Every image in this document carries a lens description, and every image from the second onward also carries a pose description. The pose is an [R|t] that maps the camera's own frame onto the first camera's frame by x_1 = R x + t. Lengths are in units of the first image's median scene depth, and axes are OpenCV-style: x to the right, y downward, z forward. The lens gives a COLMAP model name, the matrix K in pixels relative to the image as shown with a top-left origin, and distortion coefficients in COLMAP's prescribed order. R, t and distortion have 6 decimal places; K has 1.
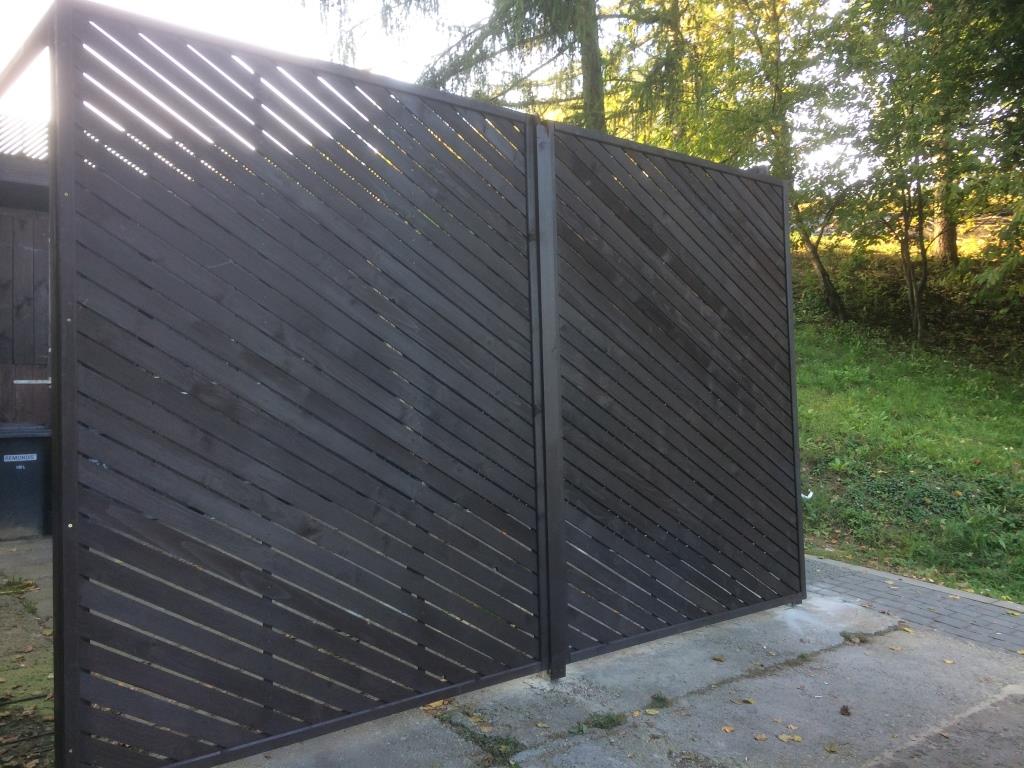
lens RADIAL K [[877.8, 0, 503.9], [0, 877.8, 381.6], [0, 0, 1]] dist [0.072097, -0.091091]
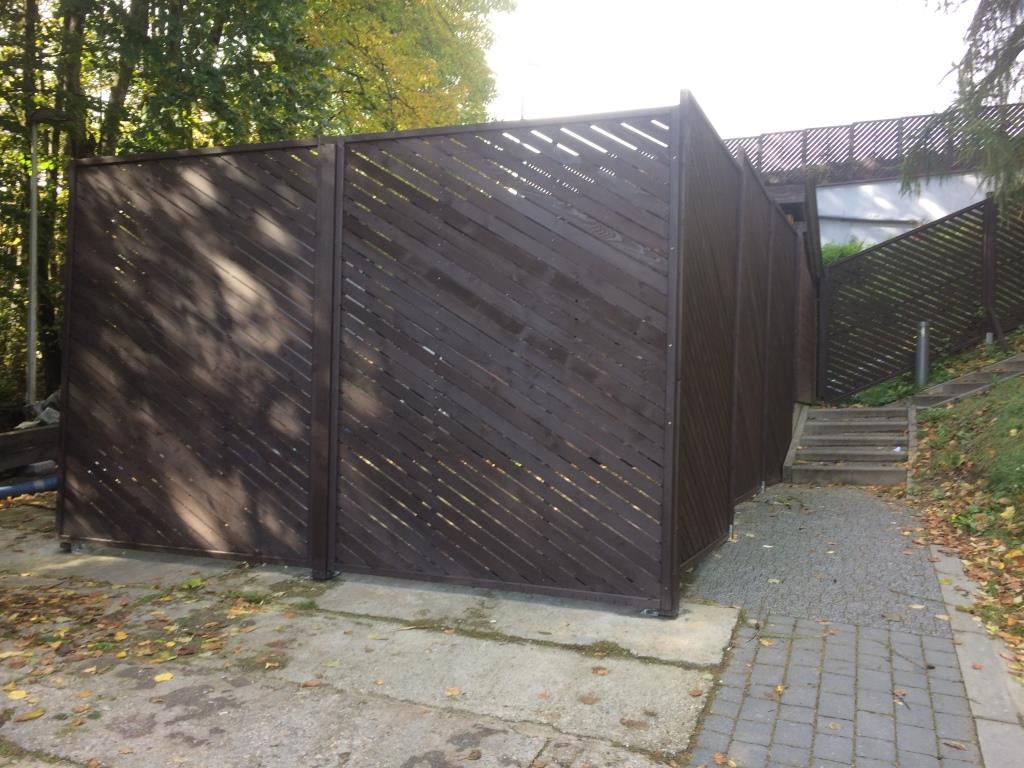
lens RADIAL K [[877.8, 0, 505.3], [0, 877.8, 370.2], [0, 0, 1]] dist [0.072097, -0.091091]
pose [[0.469540, 0.002762, -0.882907, 1.230321], [-0.009449, 0.999954, -0.001896, 0.035225], [0.882861, 0.009233, 0.469544, 0.604369]]
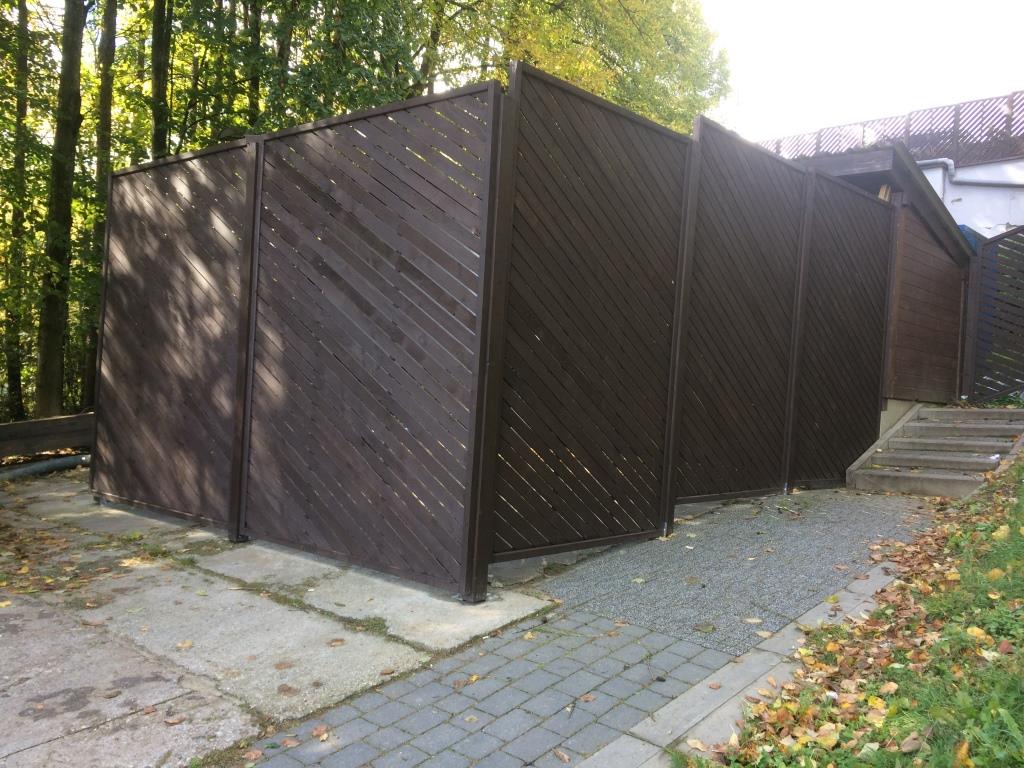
lens RADIAL K [[877.8, 0, 505.7], [0, 877.8, 380.4], [0, 0, 1]] dist [0.072097, -0.091091]
pose [[0.156888, 0.026034, -0.987273, 1.413044], [-0.024231, 0.999453, 0.022504, 0.039606], [0.987319, 0.020392, 0.157433, 1.132209]]
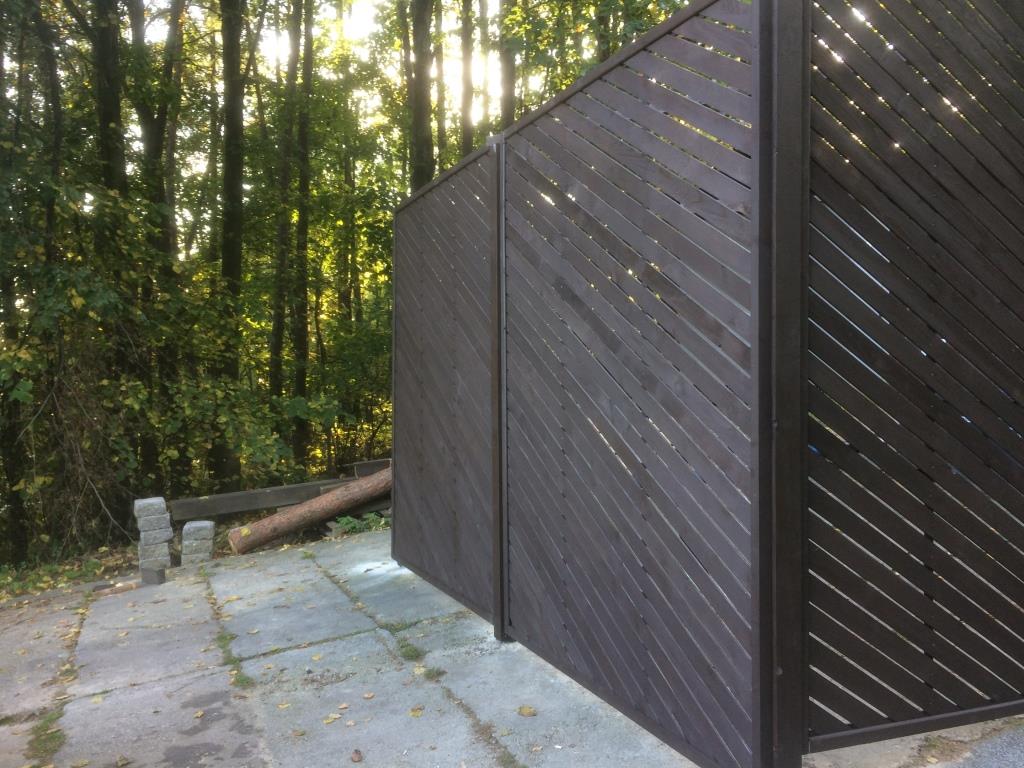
lens RADIAL K [[877.8, 0, 503.7], [0, 877.8, 390.3], [0, 0, 1]] dist [0.072097, -0.091091]
pose [[-0.293700, 0.030985, -0.955395, 1.052390], [0.046066, 0.998772, 0.018231, 0.000601], [0.954787, -0.038657, -0.294767, 1.271557]]
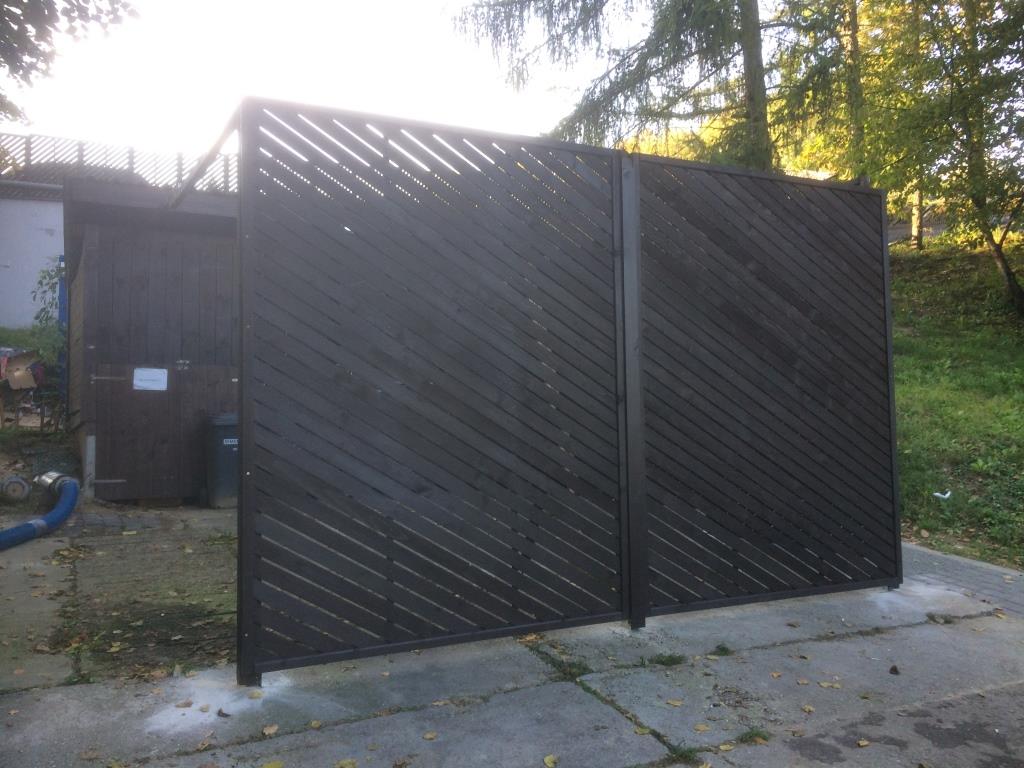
lens RADIAL K [[877.8, 0, 507.8], [0, 877.8, 382.5], [0, 0, 1]] dist [0.072097, -0.091091]
pose [[0.976637, 0.002005, -0.214886, 0.135191], [-0.003680, 0.999966, -0.007396, 0.017897], [0.214863, 0.008014, 0.976611, -0.174715]]
